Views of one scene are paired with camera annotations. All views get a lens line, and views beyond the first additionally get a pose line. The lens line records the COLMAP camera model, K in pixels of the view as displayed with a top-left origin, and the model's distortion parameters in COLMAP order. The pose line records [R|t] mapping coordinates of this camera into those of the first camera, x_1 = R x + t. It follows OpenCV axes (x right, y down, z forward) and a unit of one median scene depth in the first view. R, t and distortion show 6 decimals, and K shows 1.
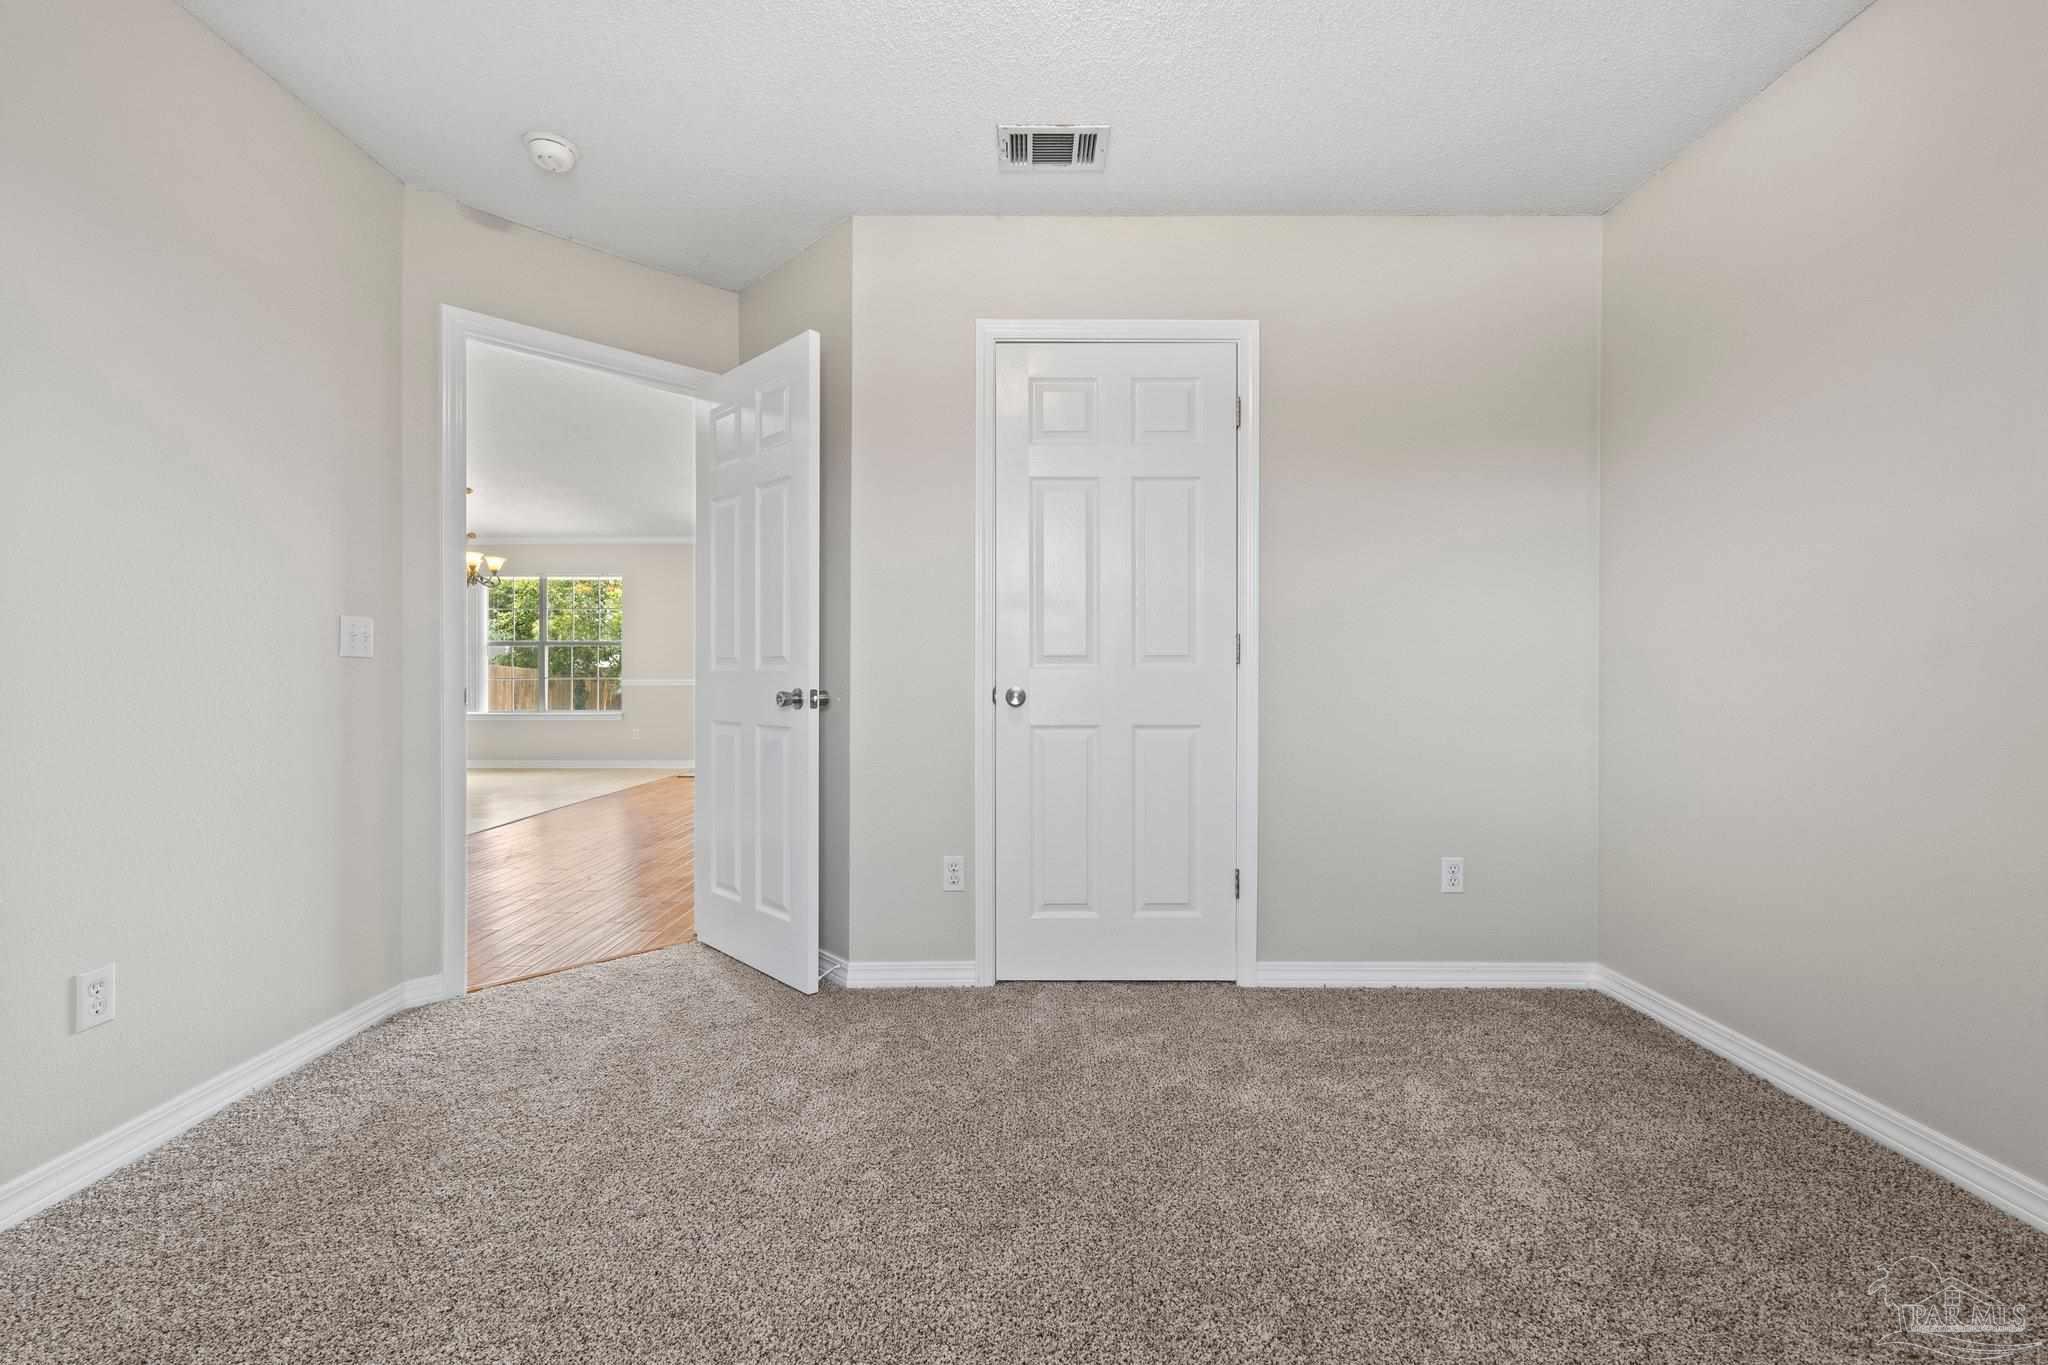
lens RADIAL K [[855.5, 0, 1024.7], [0, 855.5, 683.9], [0, 0, 1]] dist [0.003862, 0.000687]
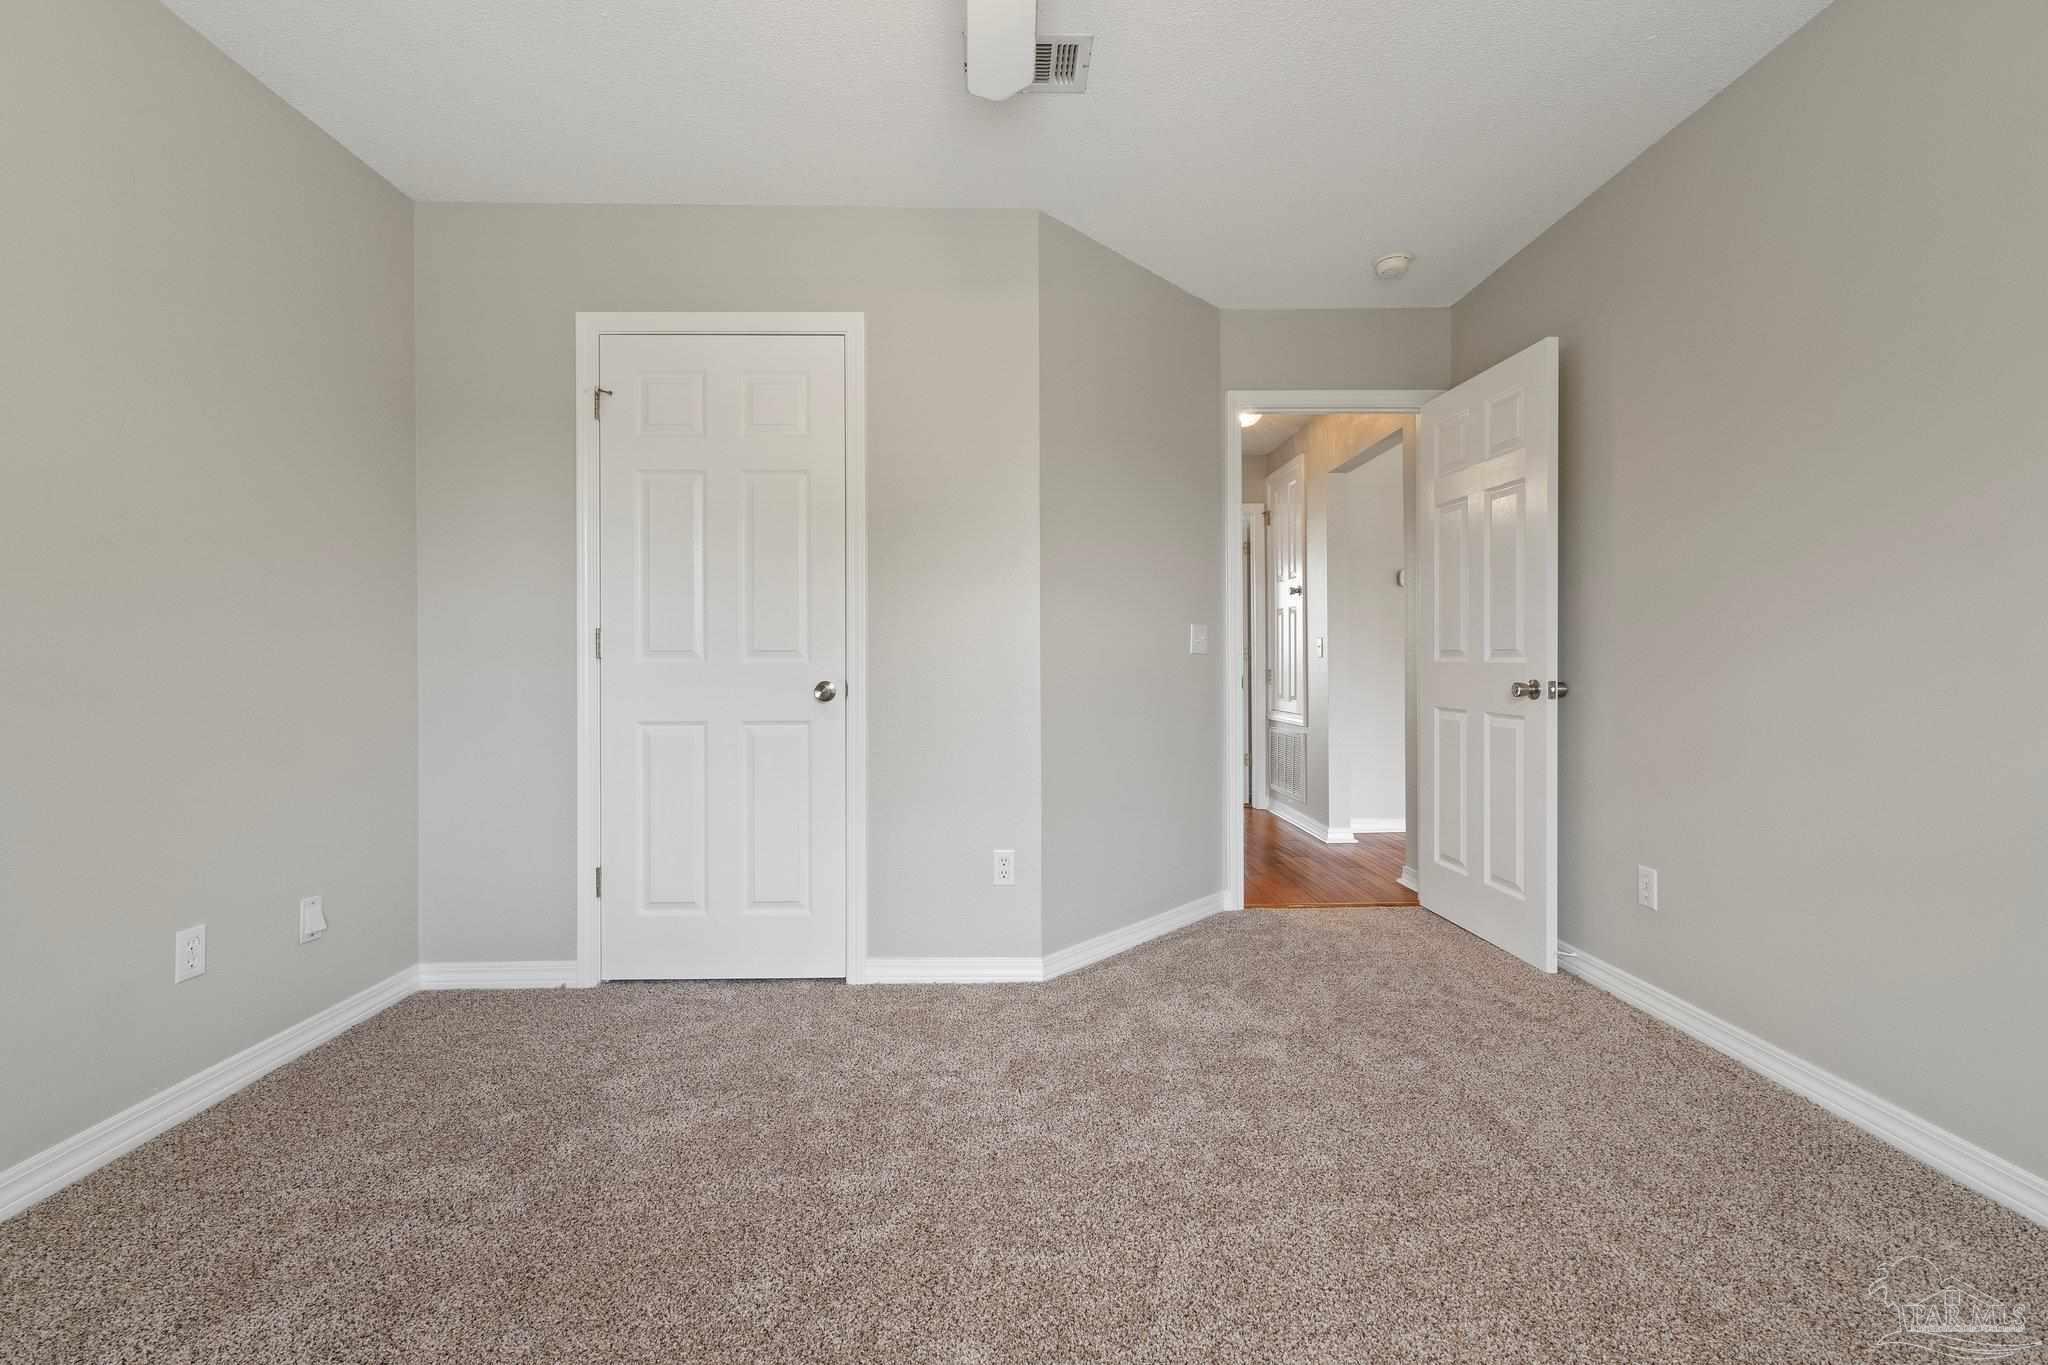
lens RADIAL K [[855.5, 0, 1026.5], [0, 855.5, 686.6], [0, 0, 1]] dist [0.003862, 0.000687]
pose [[0.999384, 0.000177, 0.035082, 0.423484], [-0.000437, 0.999973, 0.007389, 0.000840], [-0.035080, -0.007399, 0.999357, 0.000788]]
